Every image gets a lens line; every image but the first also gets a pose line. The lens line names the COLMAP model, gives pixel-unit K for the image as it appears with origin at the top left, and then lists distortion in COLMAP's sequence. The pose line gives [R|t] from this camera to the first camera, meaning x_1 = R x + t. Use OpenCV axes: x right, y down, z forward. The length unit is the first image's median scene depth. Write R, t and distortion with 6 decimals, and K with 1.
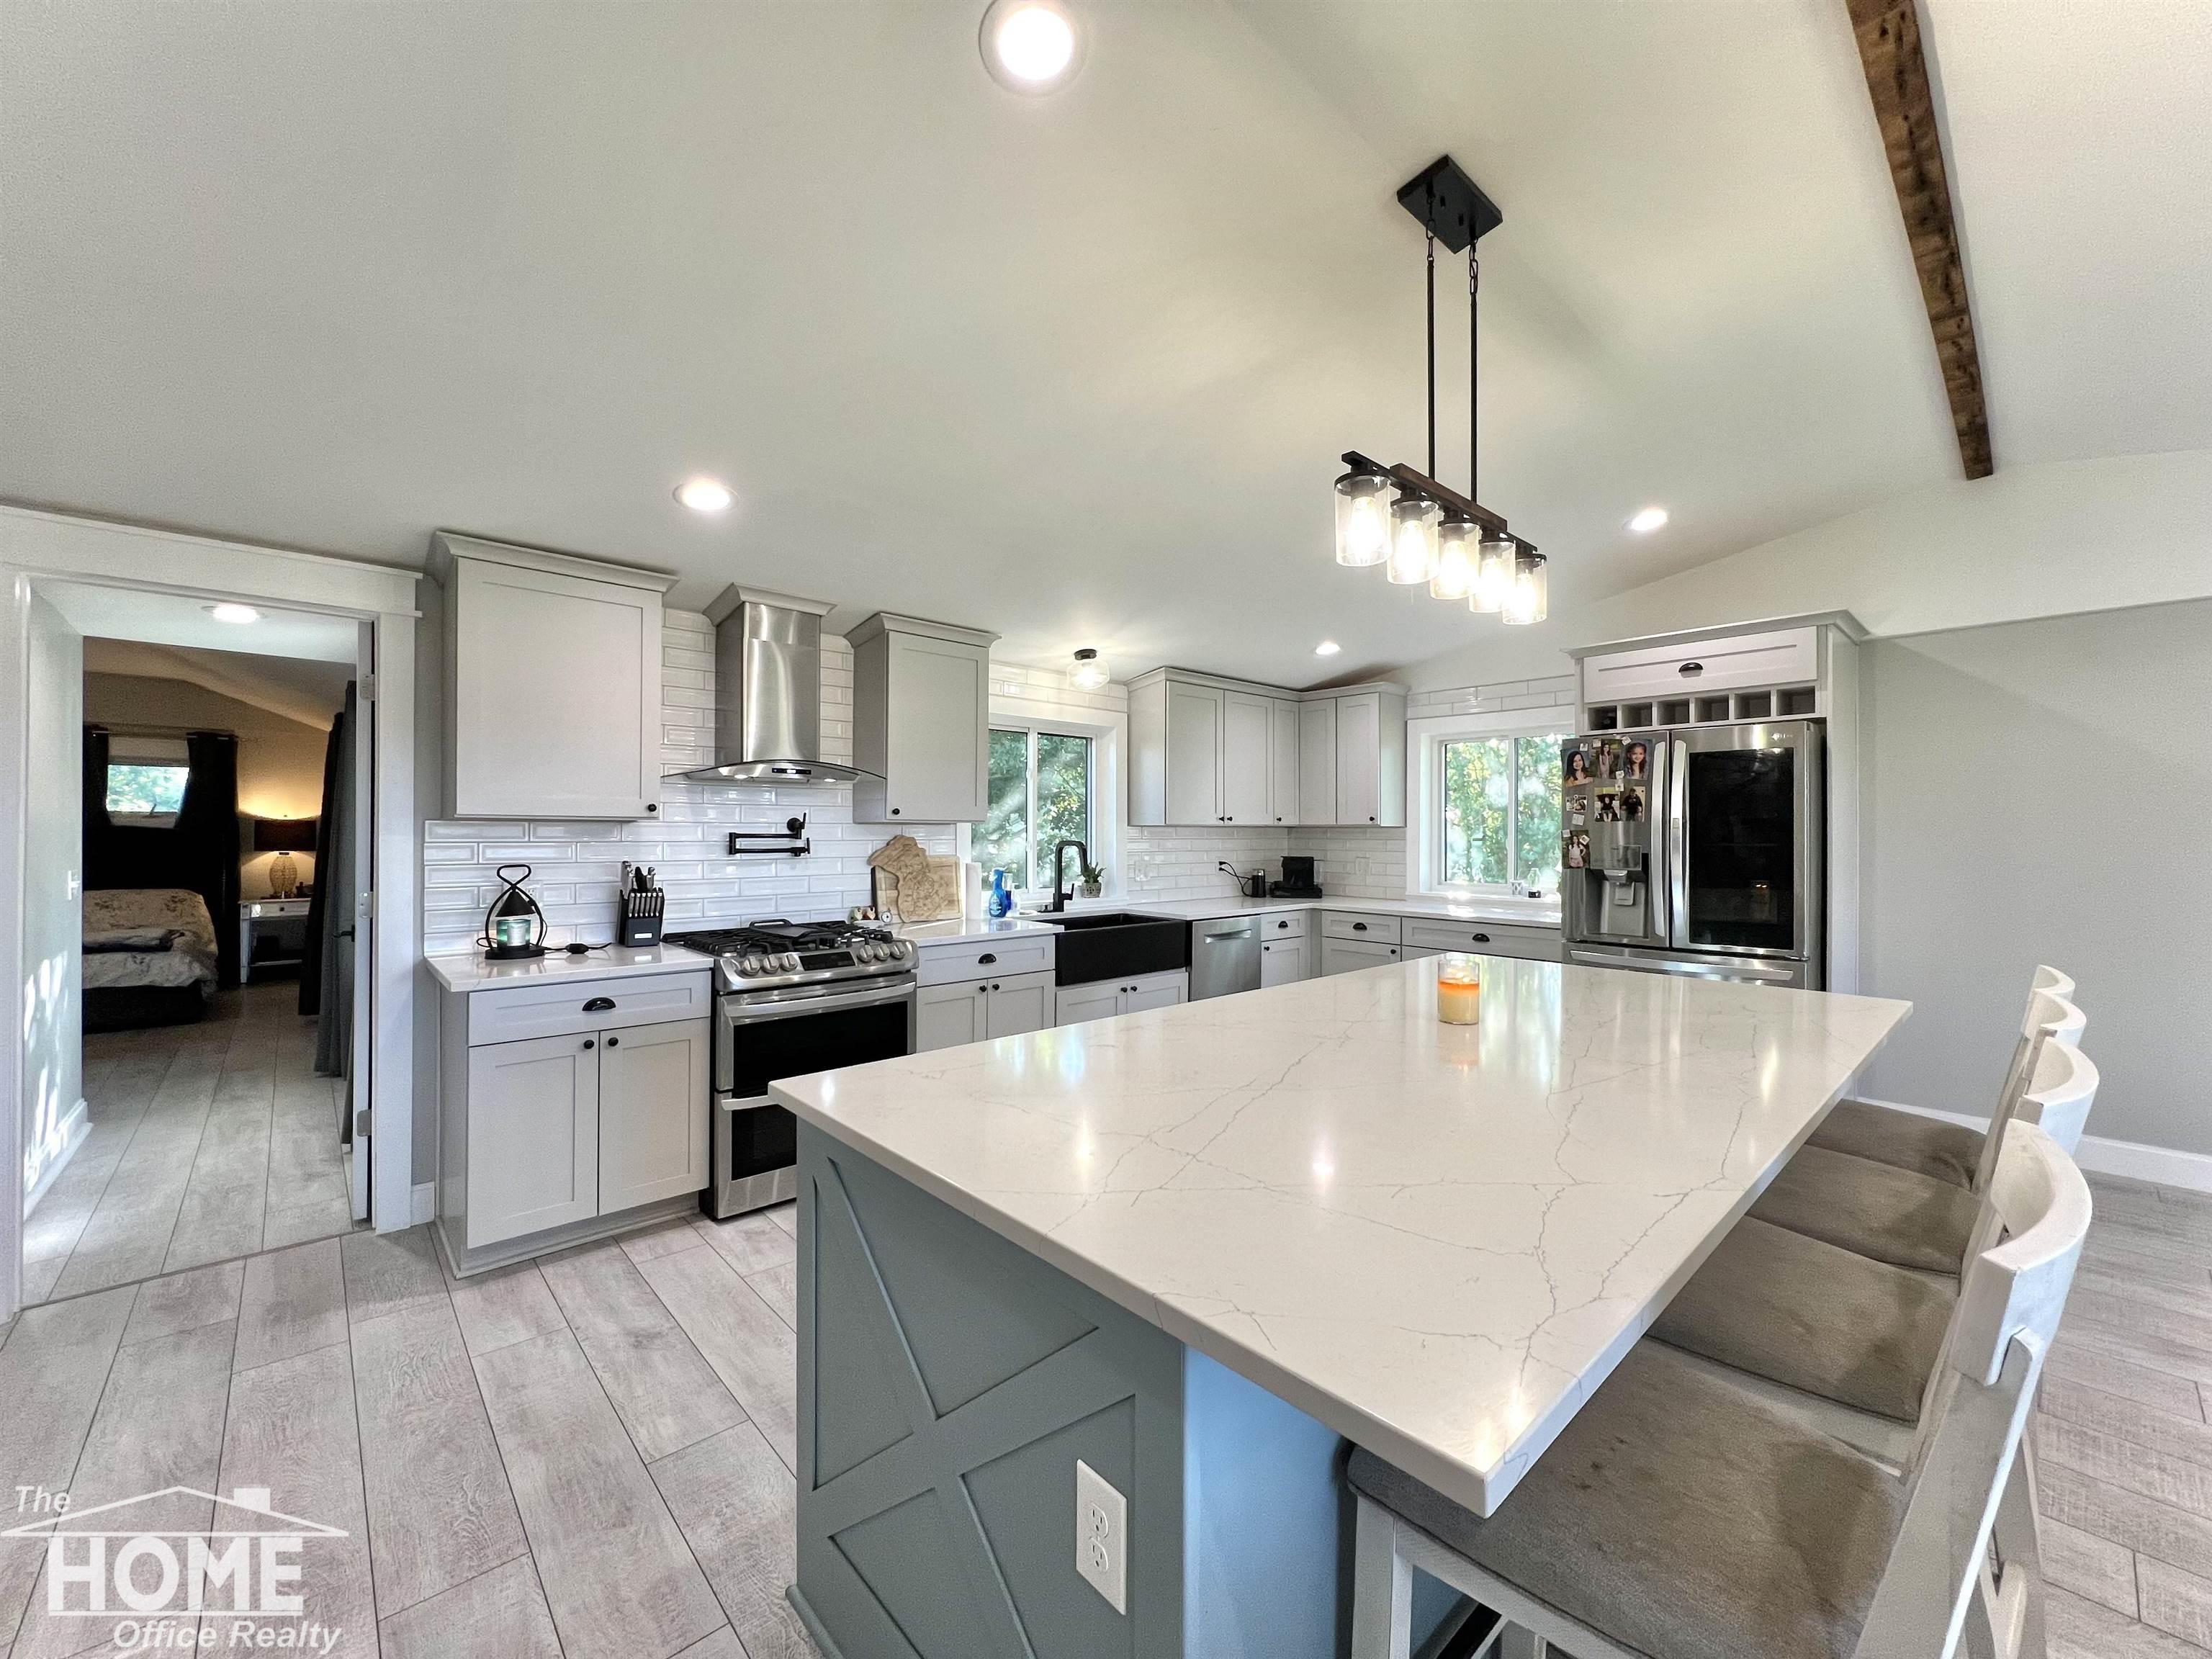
lens RADIAL K [[881.1, 0, 1112.5], [0, 881.1, 834.5], [0, 0, 1]] dist [0.000021, 0.000509]
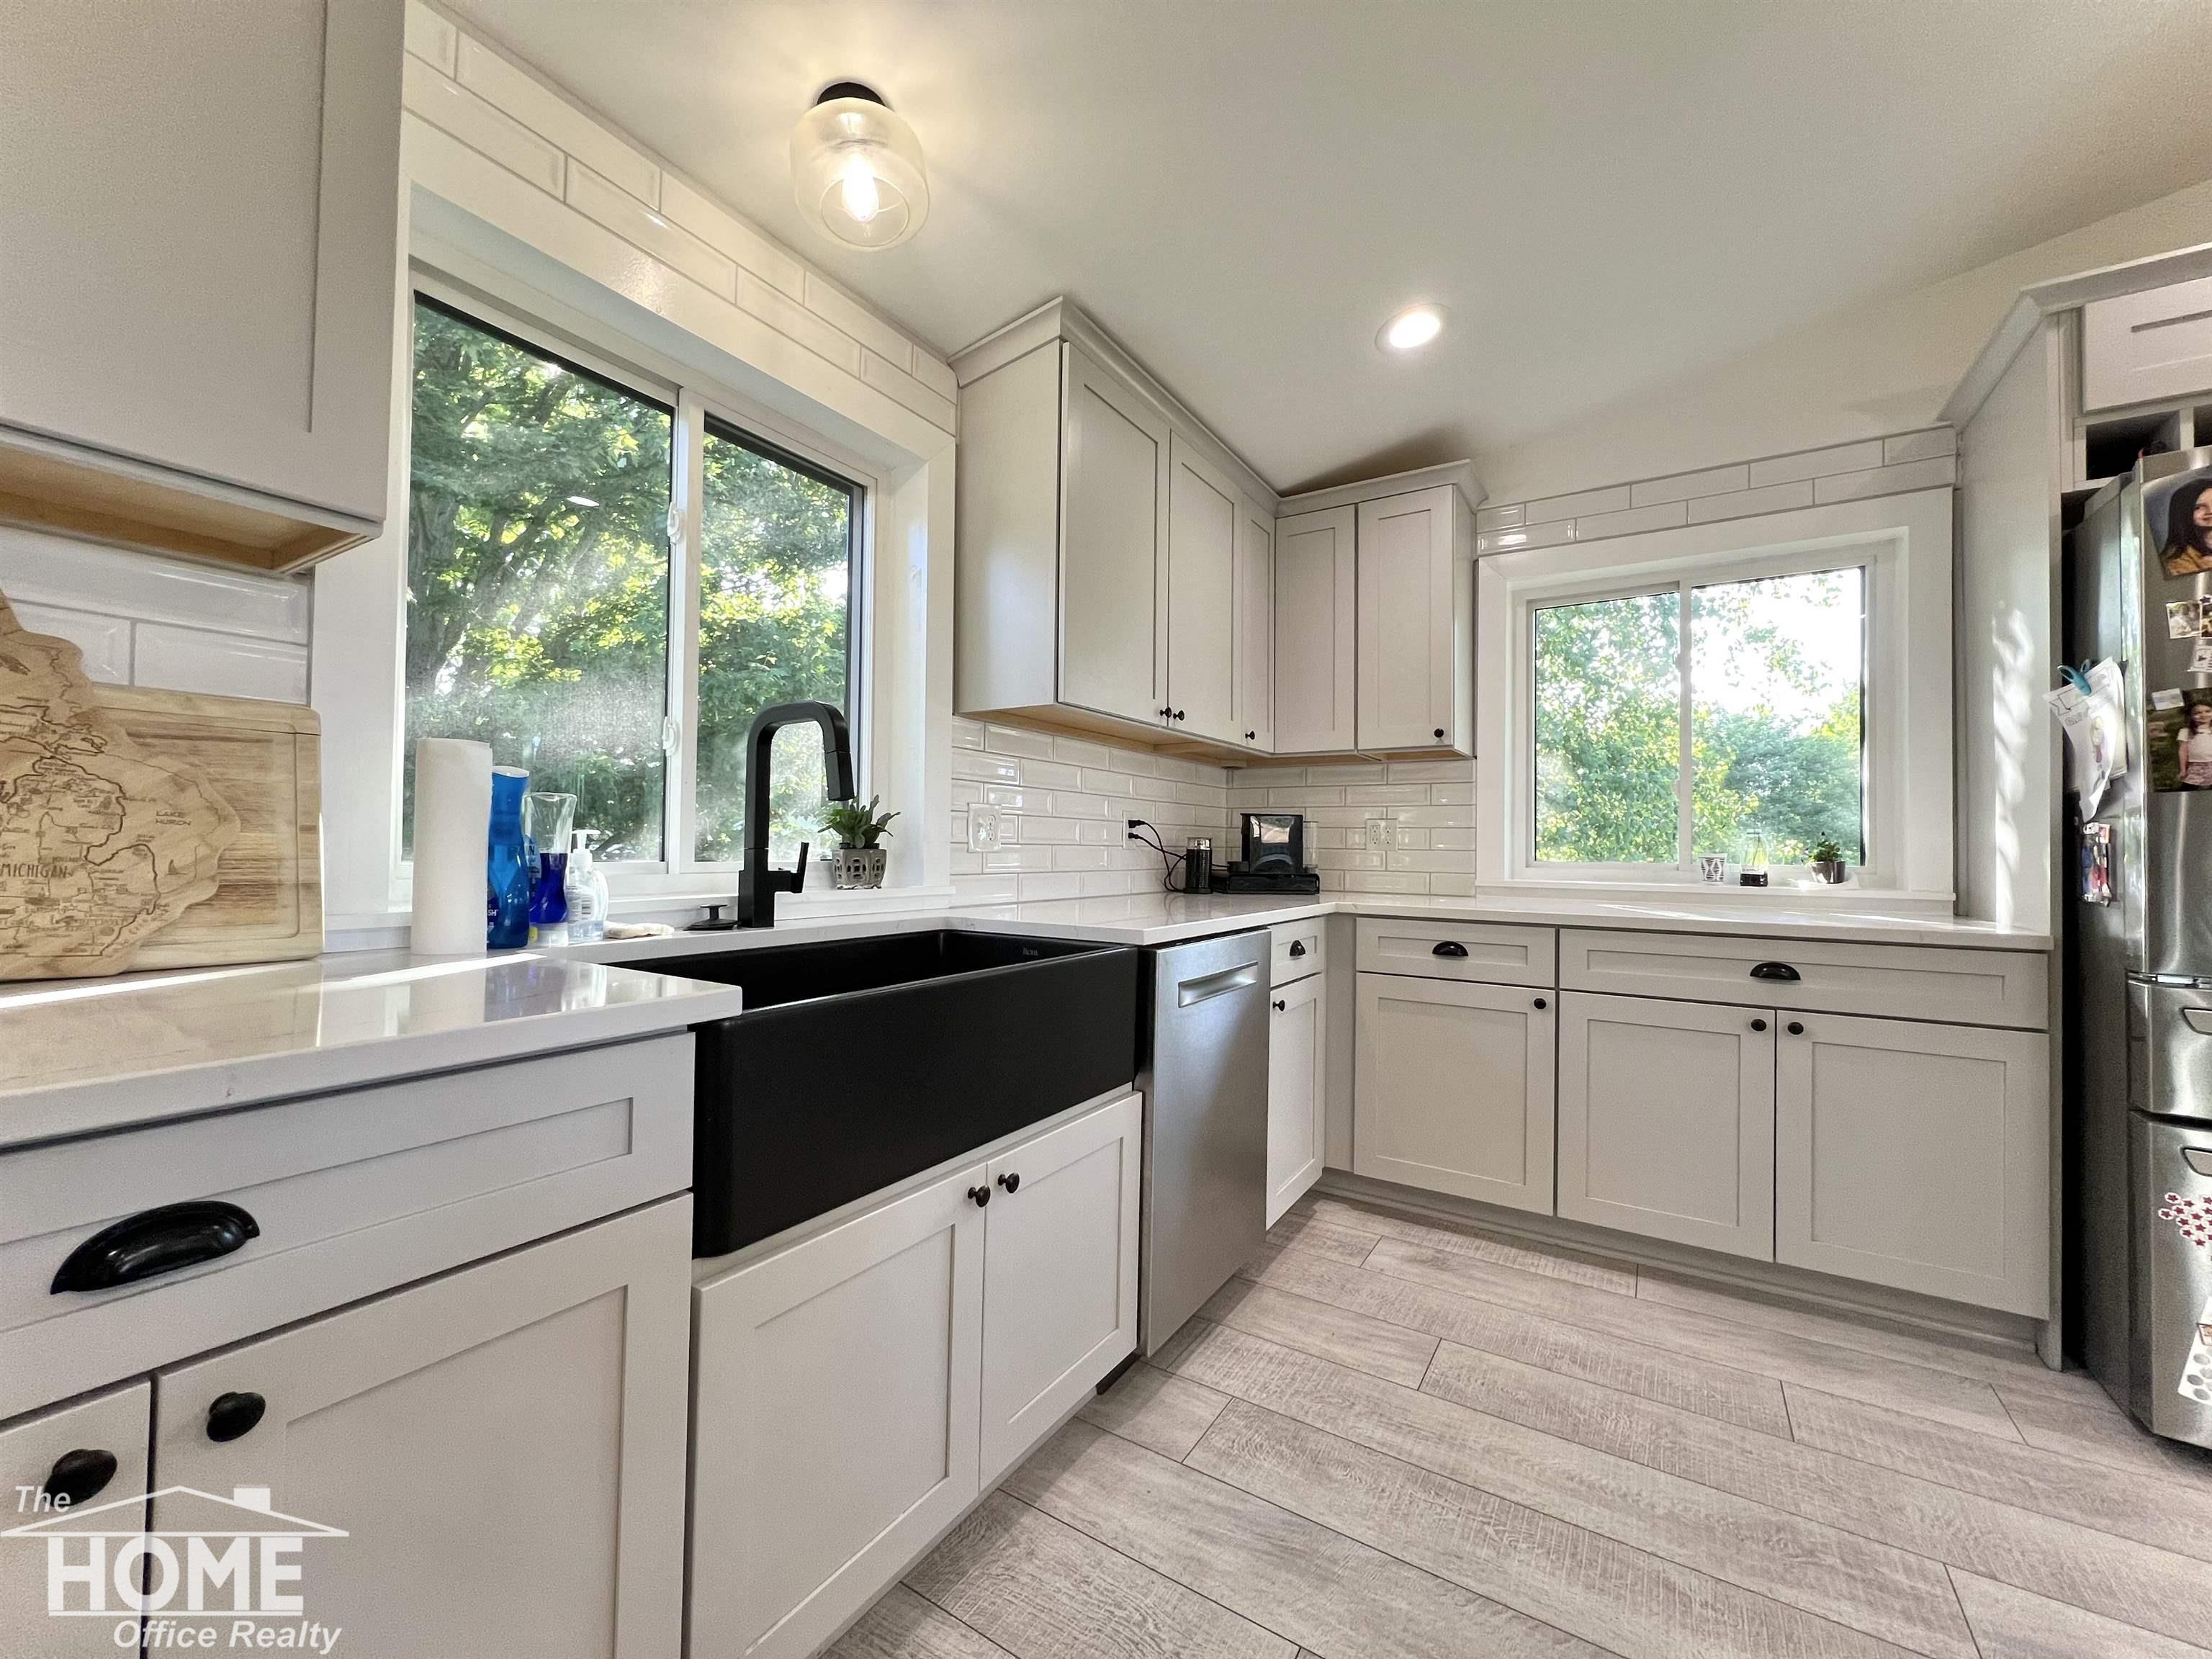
lens RADIAL K [[881.1, 0, 1112.5], [0, 881.1, 834.5], [0, 0, 1]] dist [0.000021, 0.000509]
pose [[0.964266, 0.013204, 0.264605, -0.023961], [-0.008536, 0.999787, -0.018785, 0.068660], [-0.264797, 0.015855, 0.964174, 0.762238]]
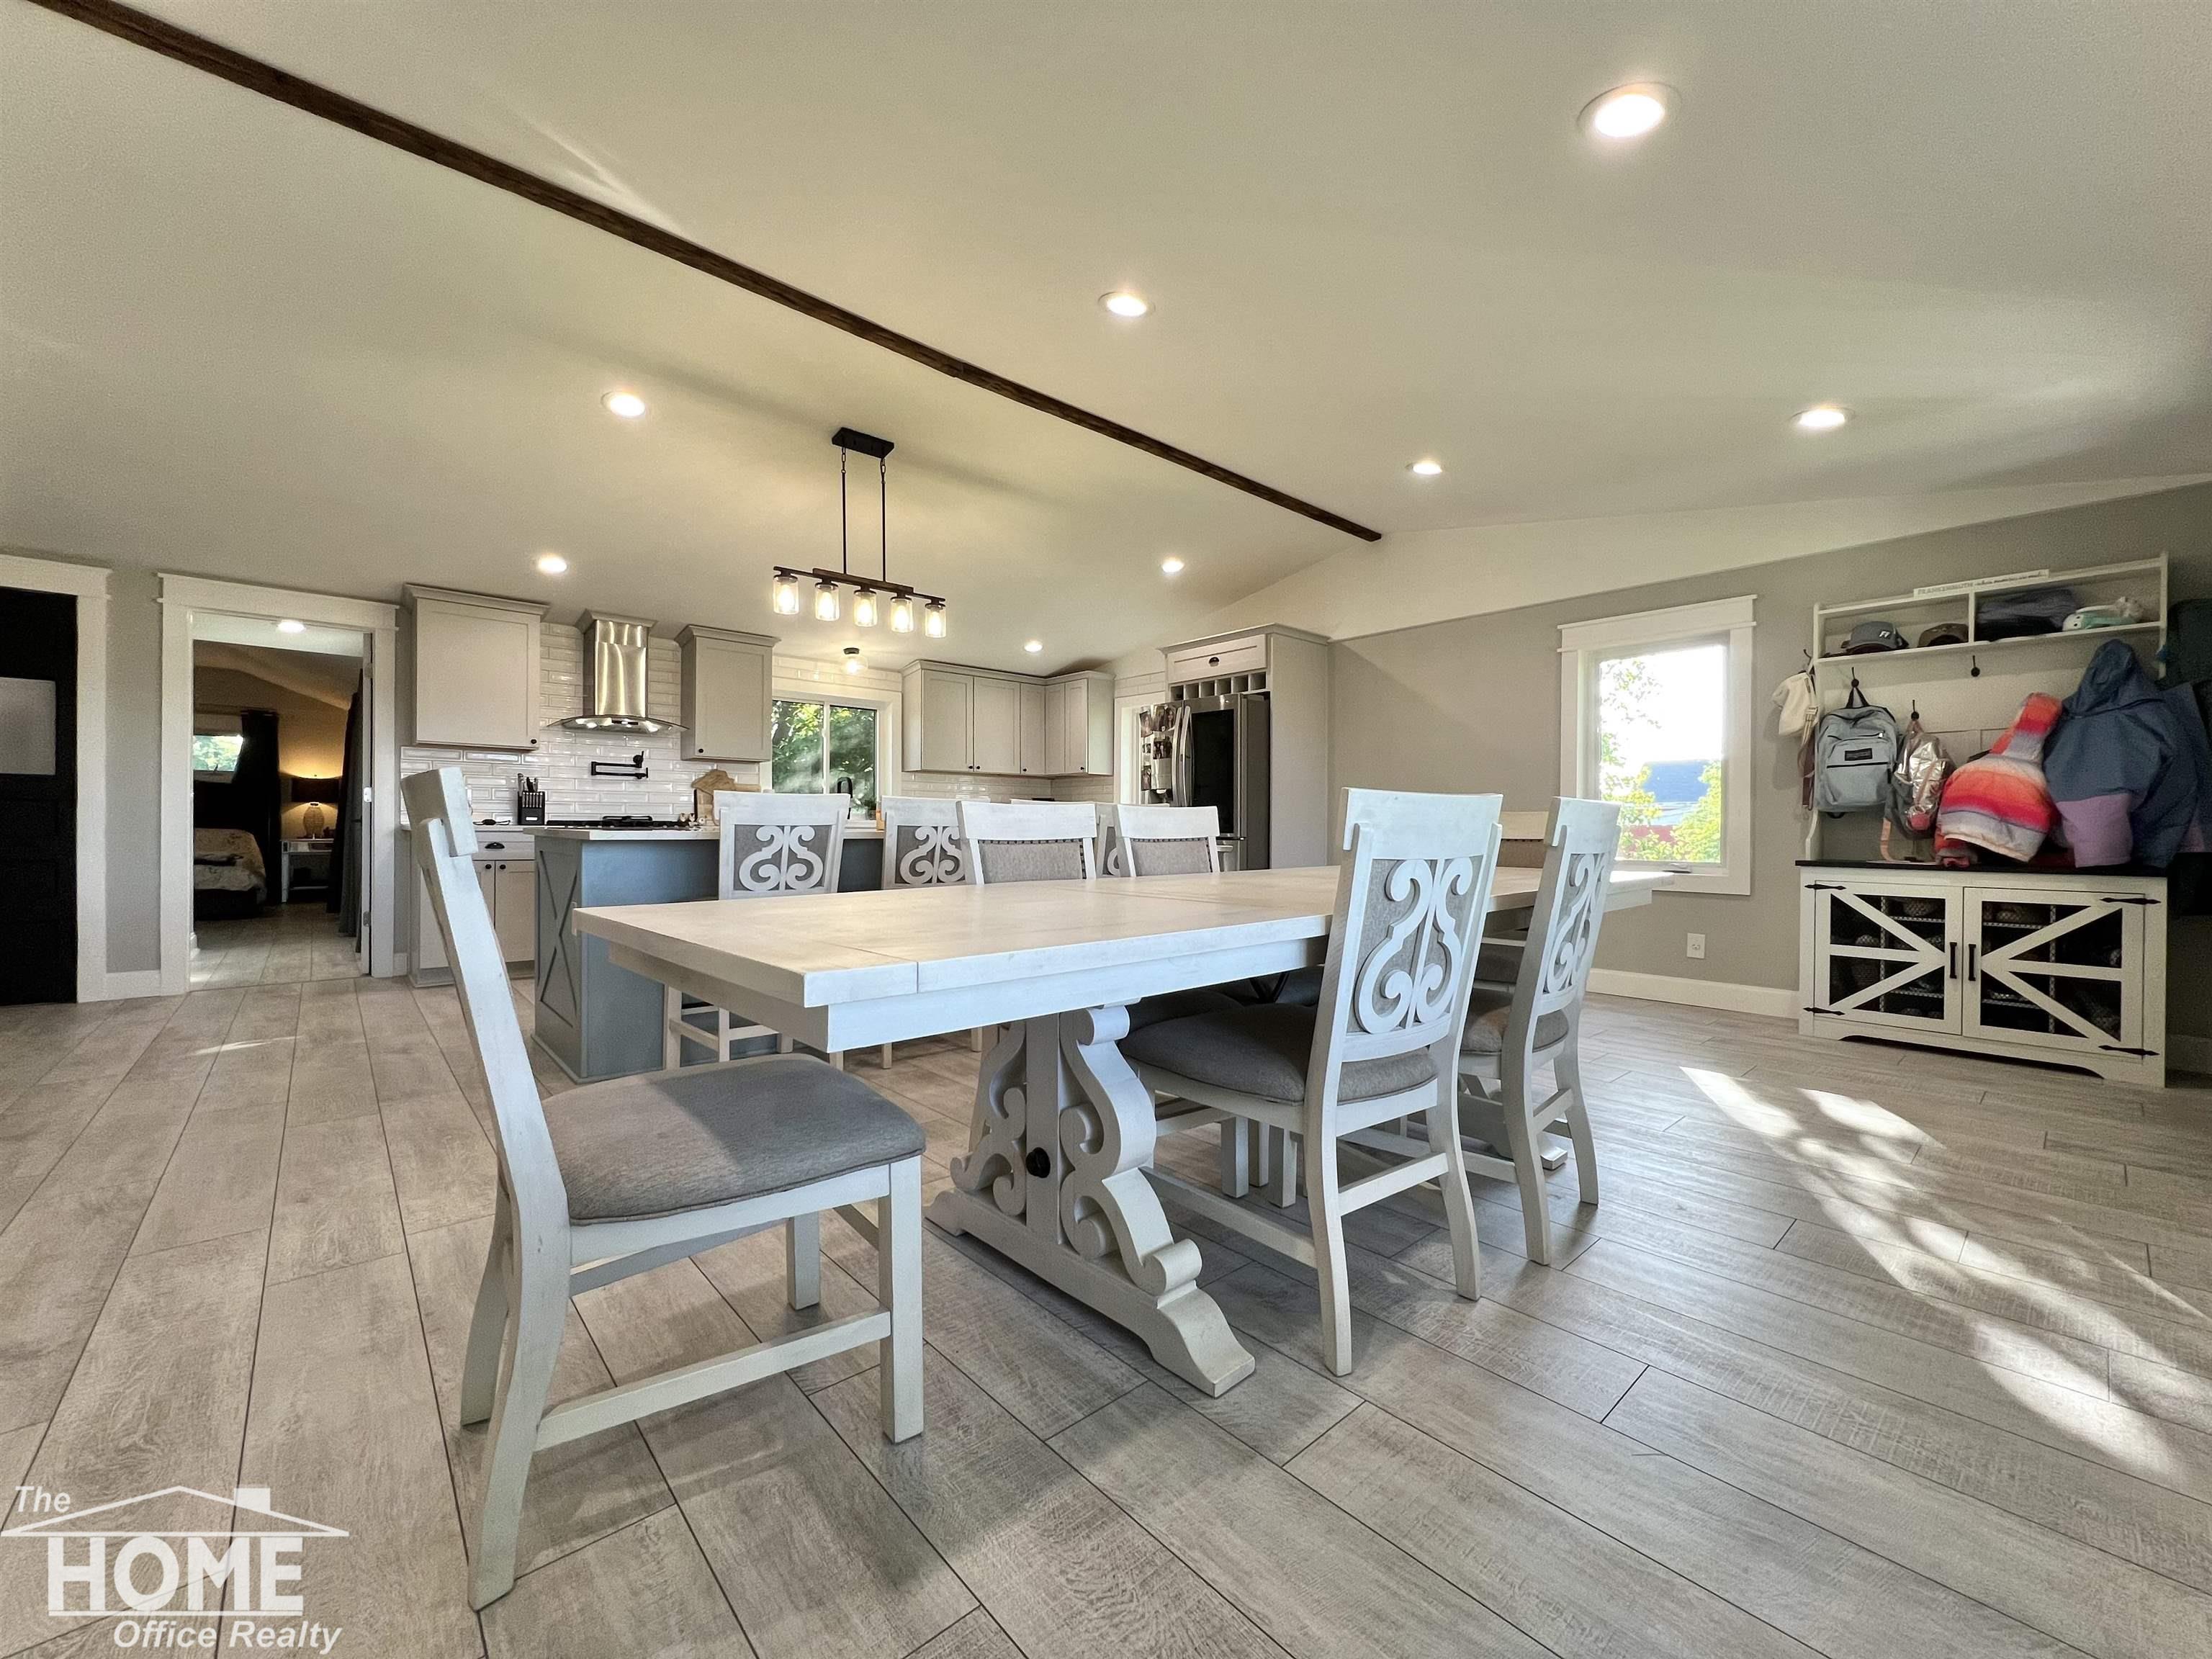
lens RADIAL K [[881.1, 0, 1112.5], [0, 881.1, 834.5], [0, 0, 1]] dist [0.000021, 0.000509]
pose [[0.999907, 0.002970, -0.013312, 0.489128], [-0.002891, 0.999978, 0.005895, 0.107401], [0.013329, -0.005856, 0.999894, -0.545886]]
